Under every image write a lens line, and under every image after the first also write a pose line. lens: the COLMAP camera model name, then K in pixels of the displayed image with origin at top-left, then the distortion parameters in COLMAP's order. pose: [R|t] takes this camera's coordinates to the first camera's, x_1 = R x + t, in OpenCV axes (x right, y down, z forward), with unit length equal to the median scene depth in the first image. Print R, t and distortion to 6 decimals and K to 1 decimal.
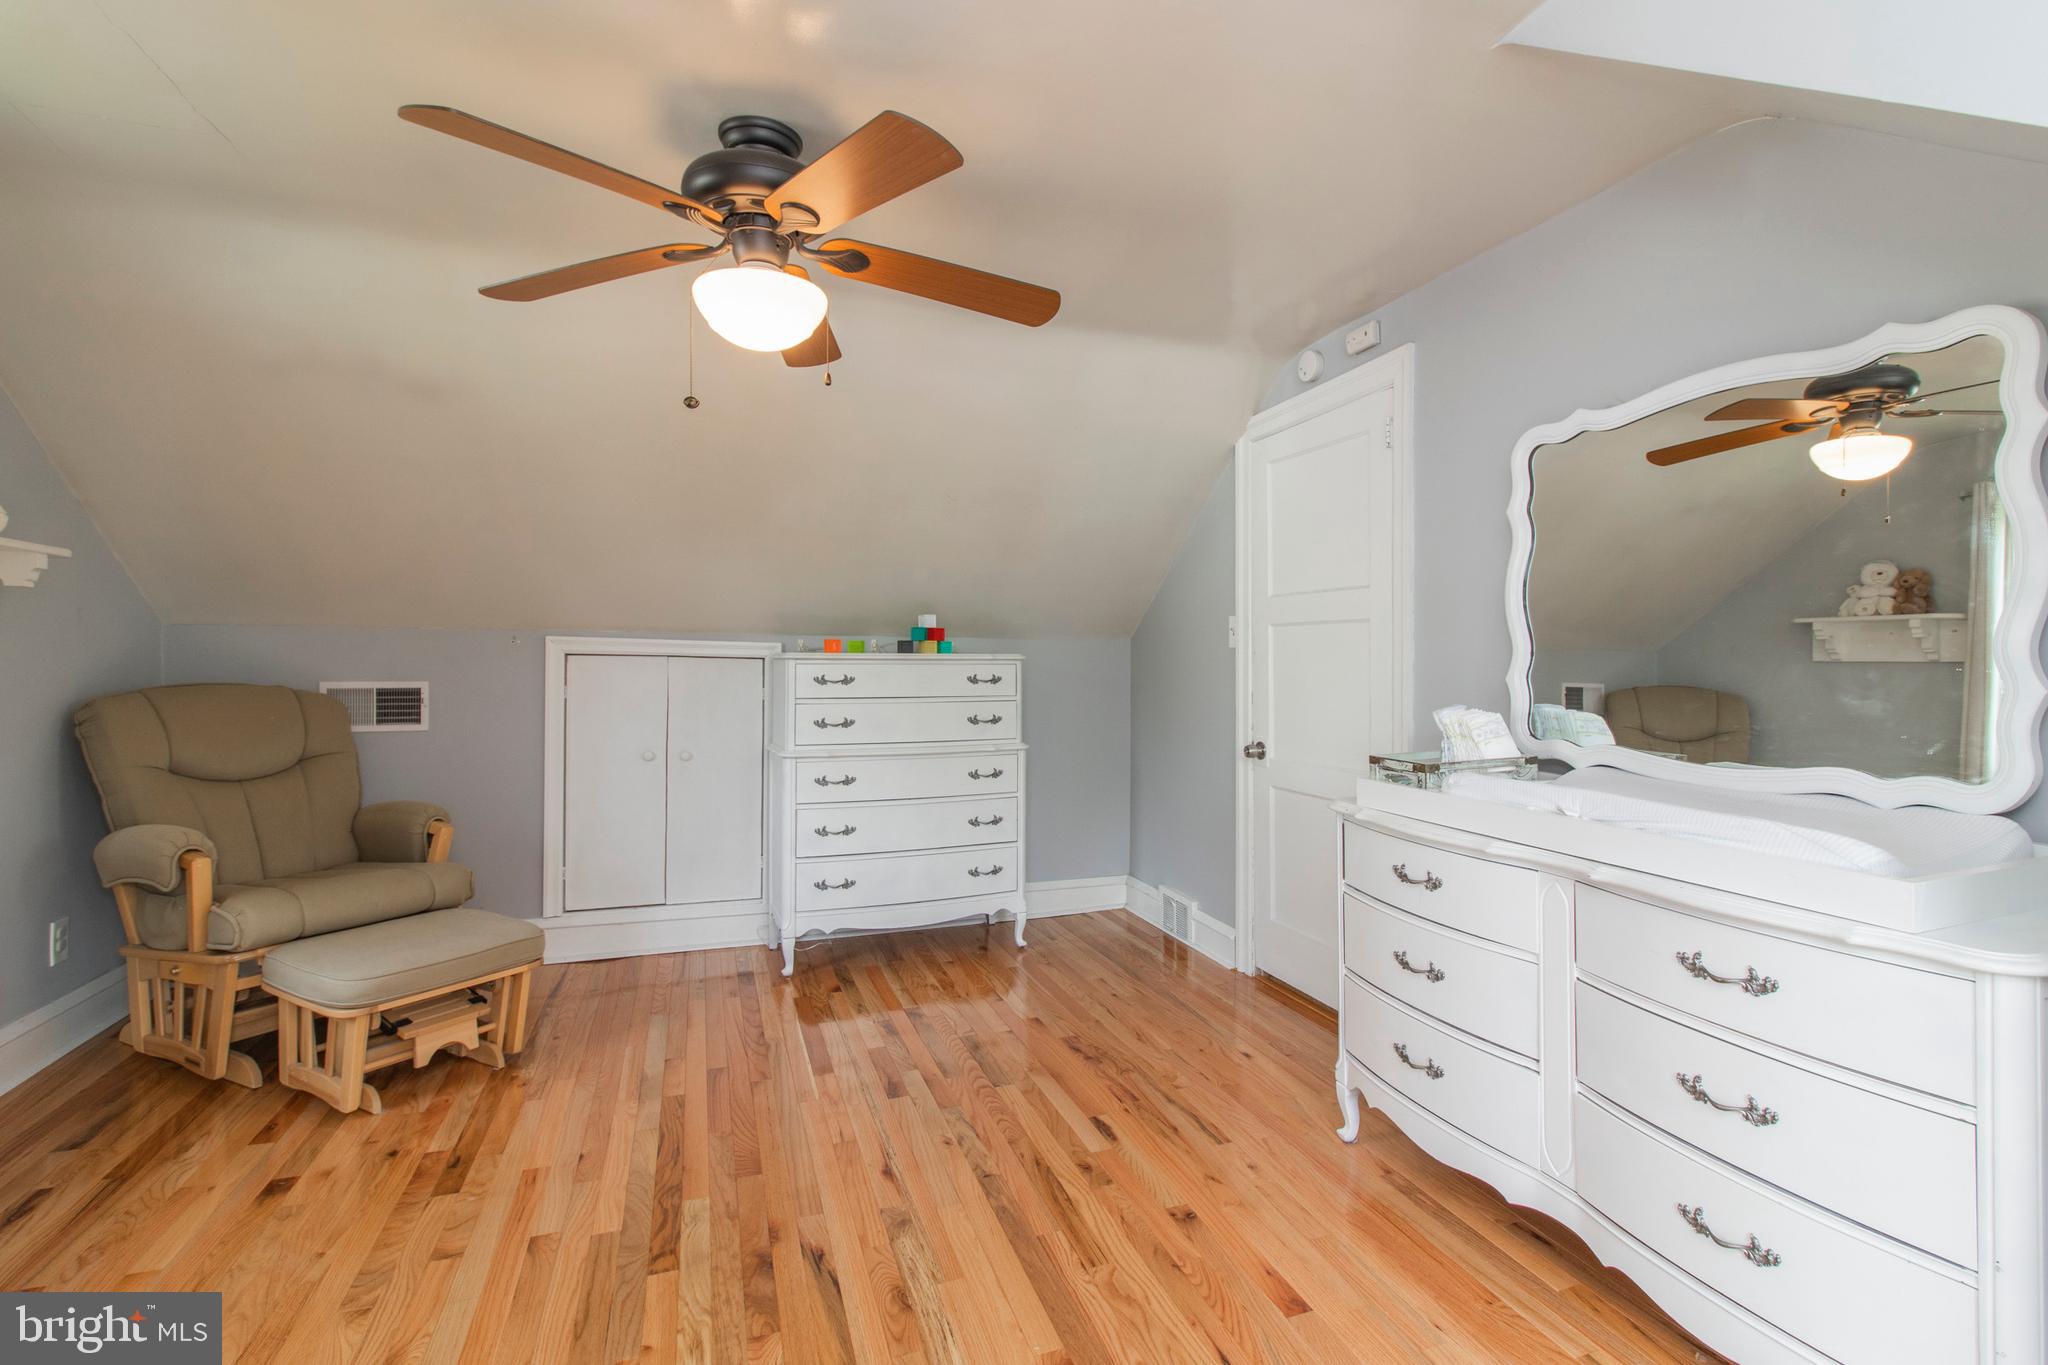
lens RADIAL K [[951.8, 0, 1029.4], [0, 951.8, 650.2], [0, 0, 1]] dist [0.000467, 0.000018]
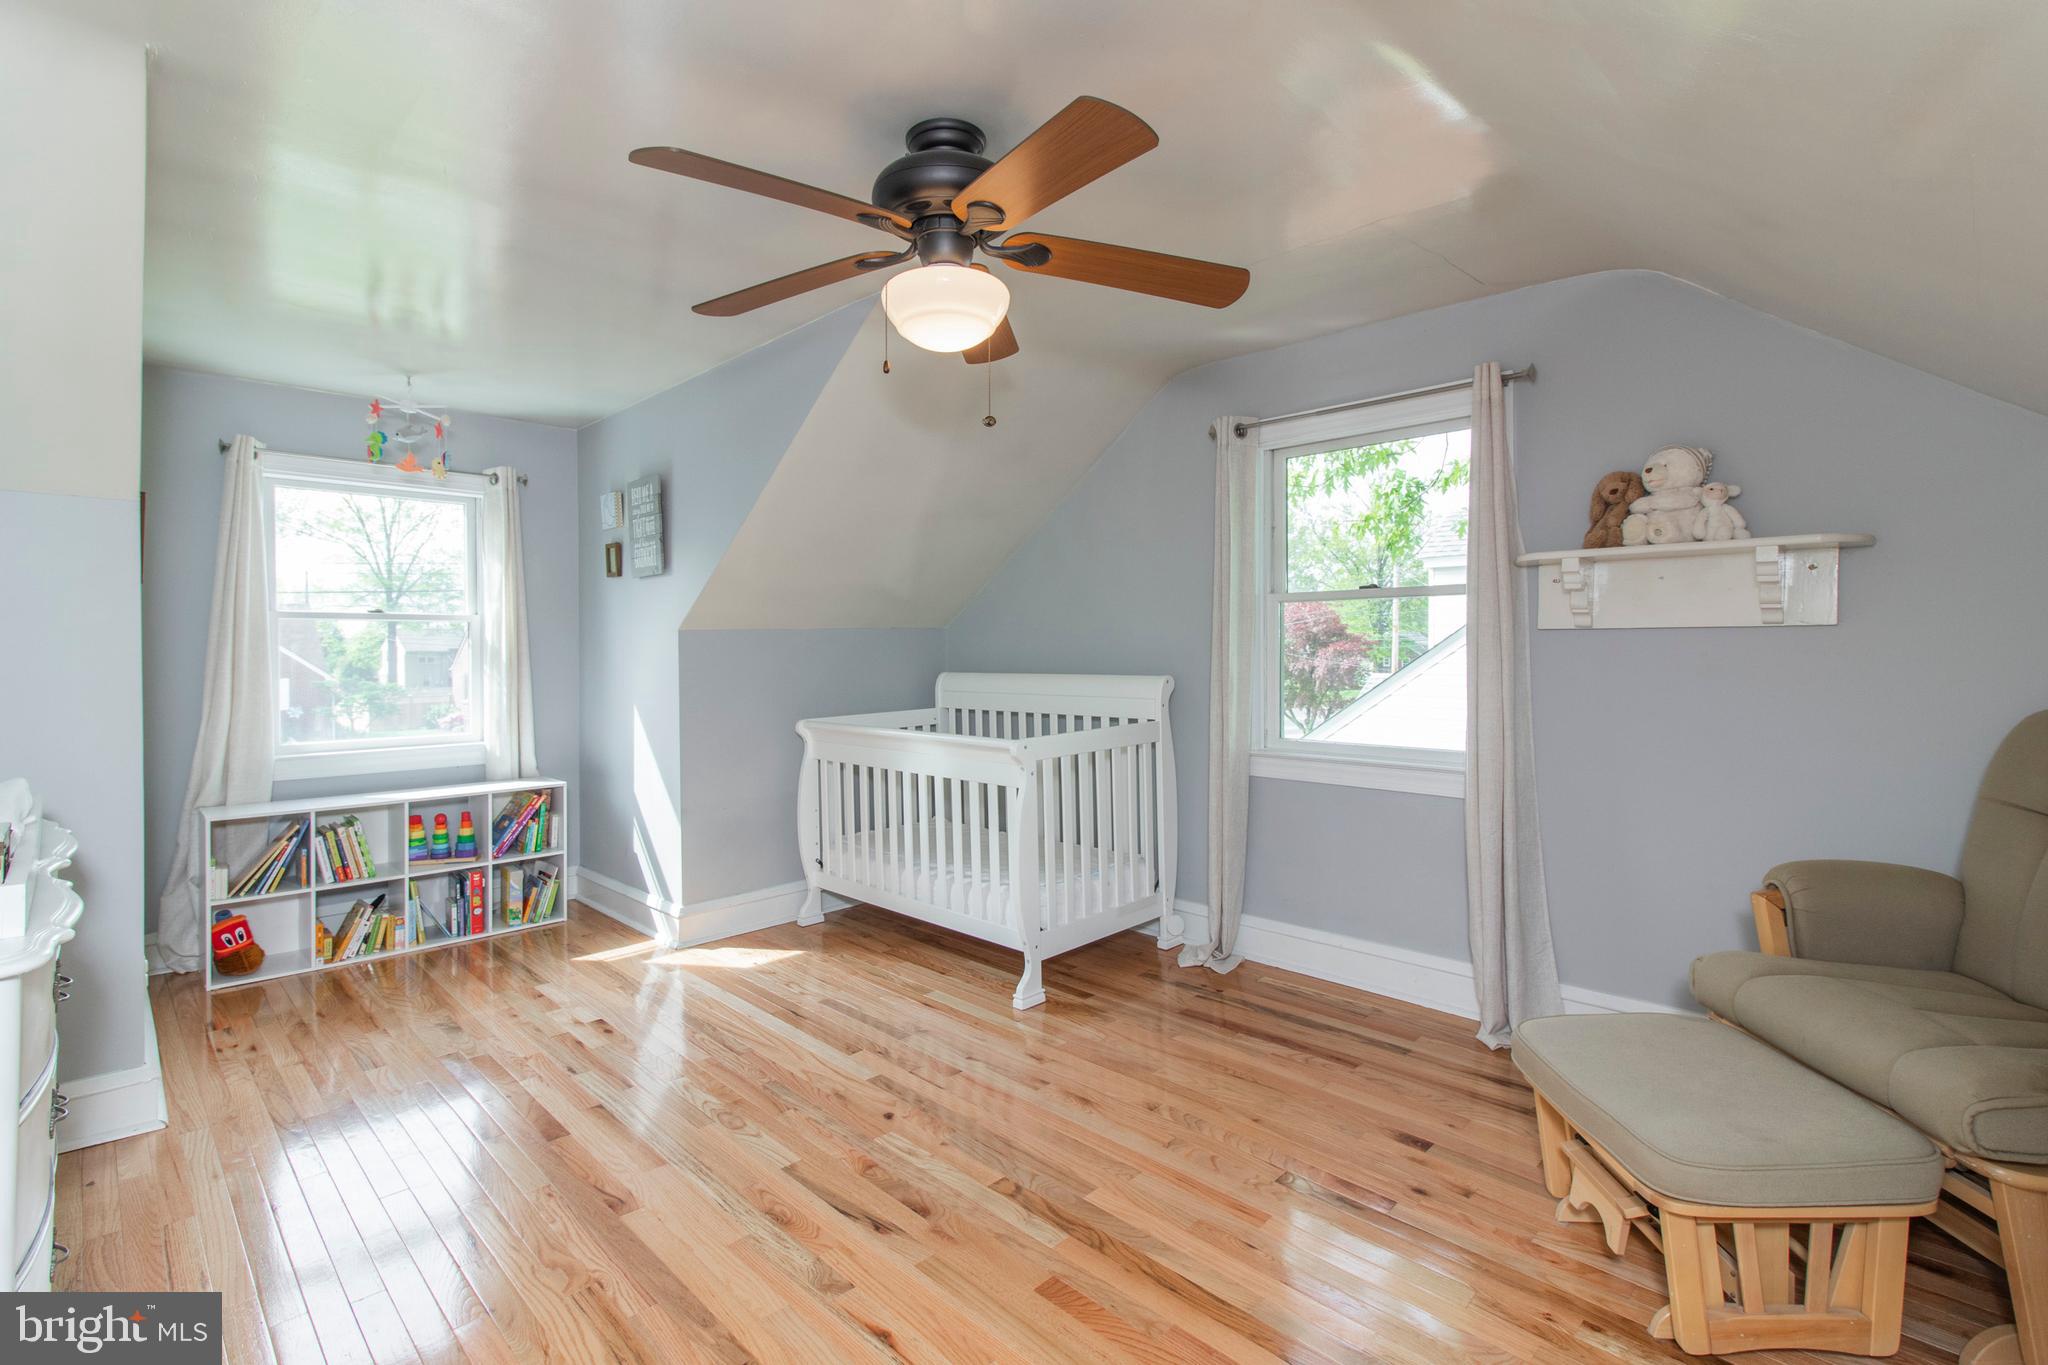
lens RADIAL K [[951.8, 0, 1029.4], [0, 951.8, 650.2], [0, 0, 1]] dist [0.000467, 0.000018]
pose [[-0.892786, -0.002082, -0.450477, 0.099011], [0.001479, 0.999970, -0.007554, 0.012917], [0.450479, -0.007410, -0.892756, 1.947915]]
